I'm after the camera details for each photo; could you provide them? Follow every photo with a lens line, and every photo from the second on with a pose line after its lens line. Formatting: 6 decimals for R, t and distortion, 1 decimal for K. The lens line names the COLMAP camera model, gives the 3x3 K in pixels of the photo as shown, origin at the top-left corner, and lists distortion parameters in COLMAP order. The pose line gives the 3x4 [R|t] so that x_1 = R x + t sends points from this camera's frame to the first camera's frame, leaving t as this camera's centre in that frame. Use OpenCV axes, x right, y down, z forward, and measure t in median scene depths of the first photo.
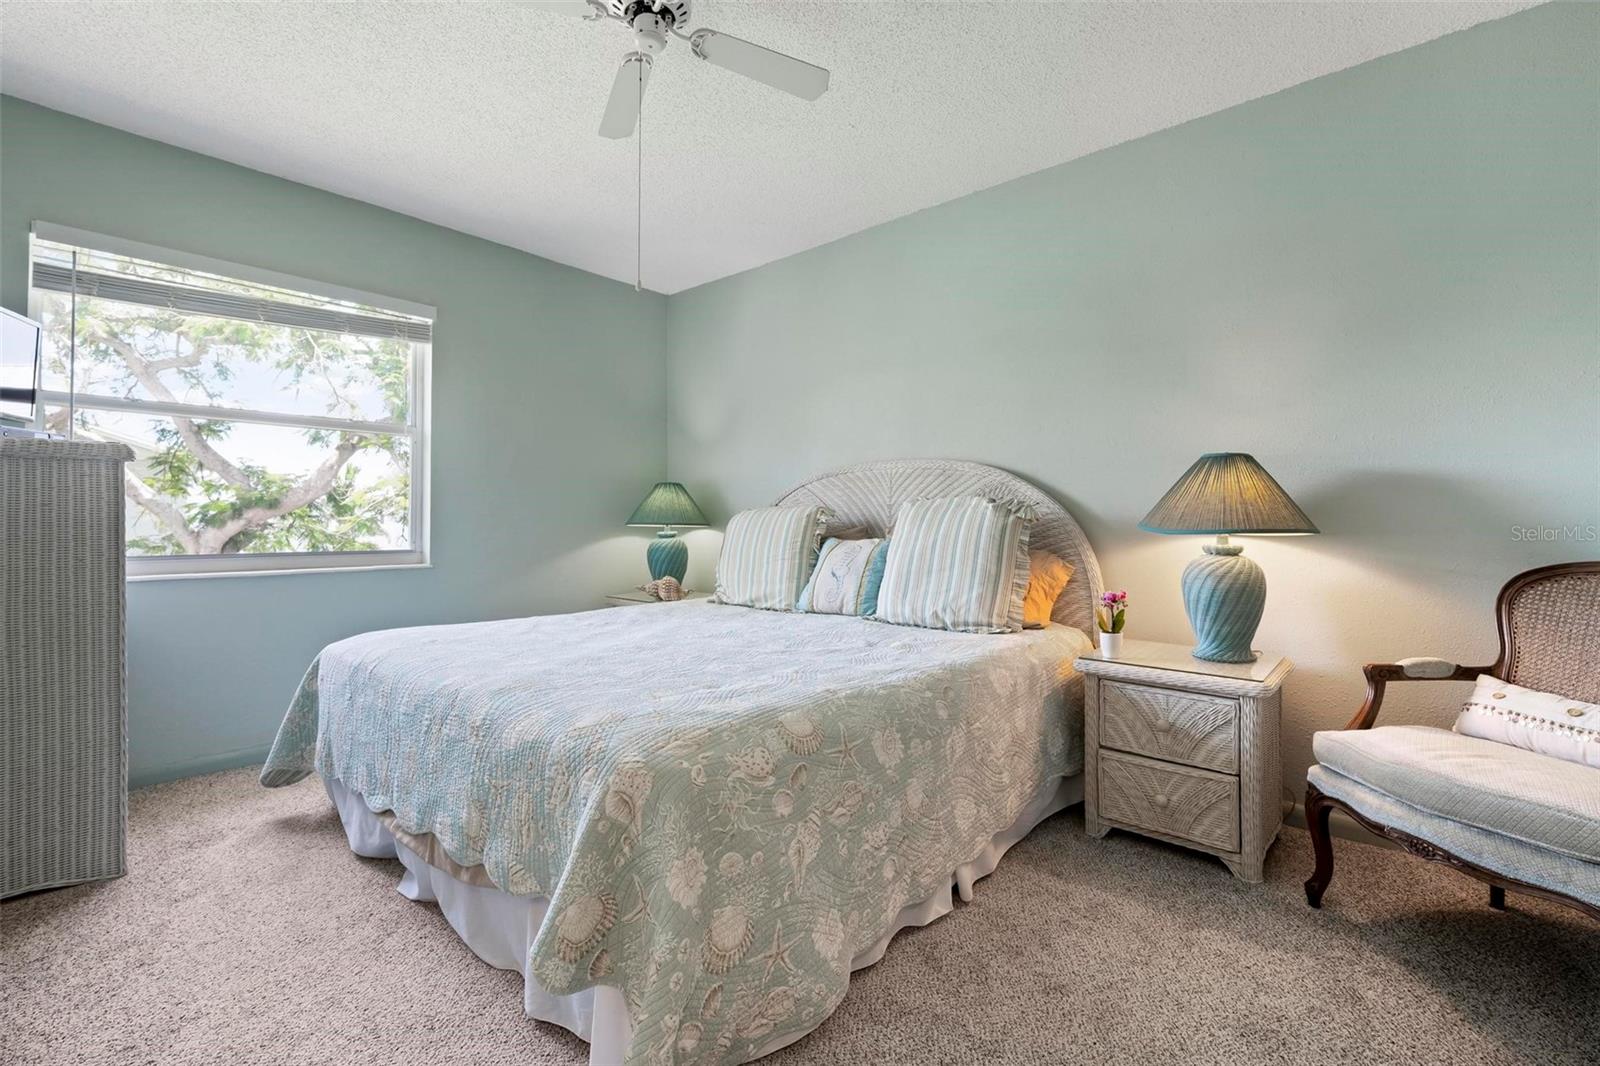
lens RADIAL K [[705.4, 0, 800.0], [0, 705.4, 533.0], [0, 0, 1]] dist [-0.000478, -0.000080]
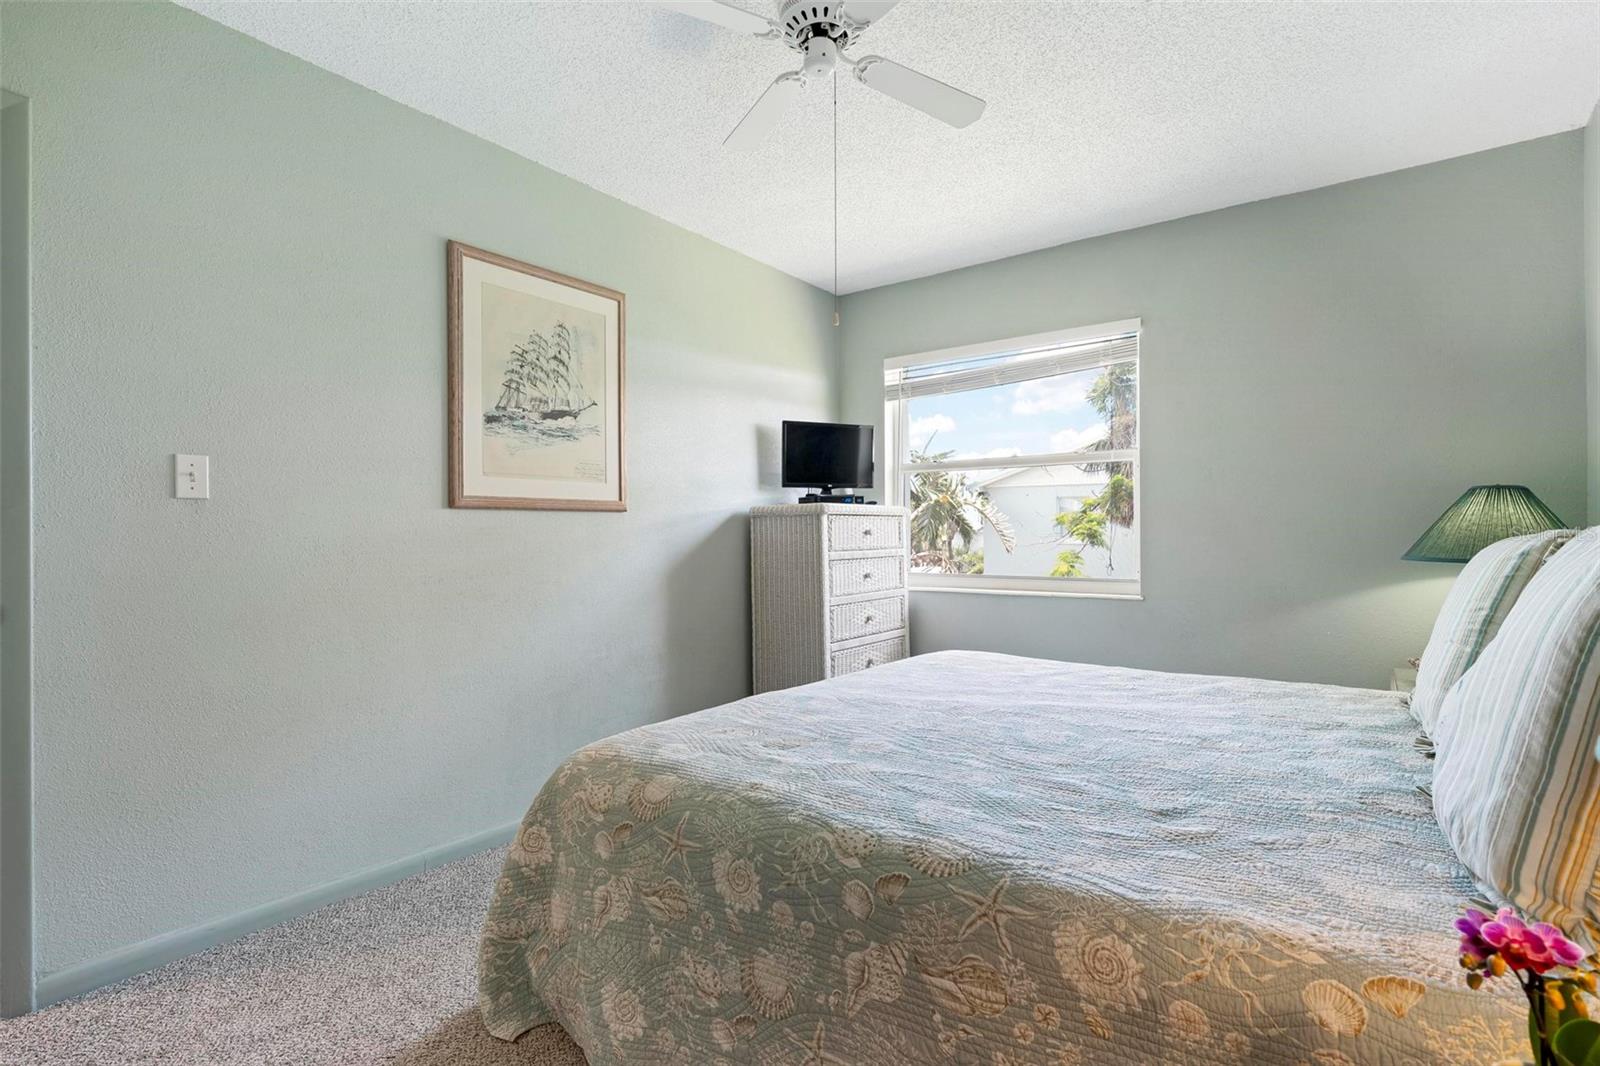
lens RADIAL K [[793.4, 0, 798.1], [0, 793.4, 550.4], [0, 0, 1]] dist [-0.001379, -0.000127]
pose [[0.063186, 0.016508, -0.997865, 0.979819], [-0.009128, 0.999831, 0.015962, -0.062768], [0.997960, 0.008100, 0.063326, 1.024692]]
